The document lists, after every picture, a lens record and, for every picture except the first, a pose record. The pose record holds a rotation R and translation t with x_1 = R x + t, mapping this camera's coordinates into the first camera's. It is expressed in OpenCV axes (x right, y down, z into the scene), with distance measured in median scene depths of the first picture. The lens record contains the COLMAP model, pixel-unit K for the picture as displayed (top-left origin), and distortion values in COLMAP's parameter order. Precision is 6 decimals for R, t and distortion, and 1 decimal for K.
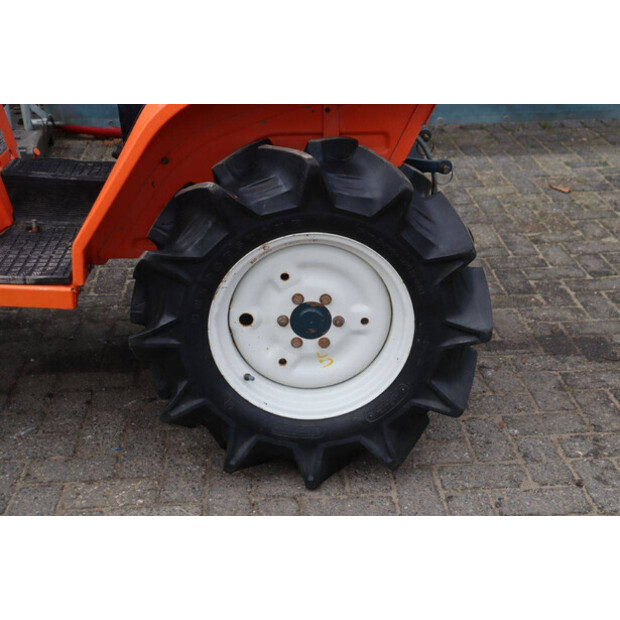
lens RADIAL K [[932.9, 0, 323.1], [0, 932.9, 310.4], [0, 0, 1]] dist [0.045544, 0.104587]
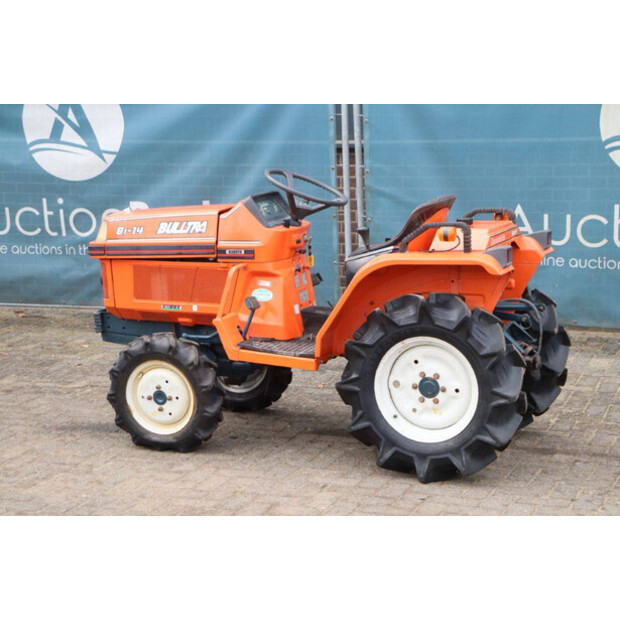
lens RADIAL K [[1378.6, 0, 310.0], [0, 1378.6, 310.0], [0, 0, 1]] dist [0.284290, 0.004893]
pose [[0.904135, 0.053095, -0.423936, 0.951003], [-0.163506, 0.959712, -0.228513, 0.541363], [0.394723, 0.275923, 0.876390, -1.596138]]
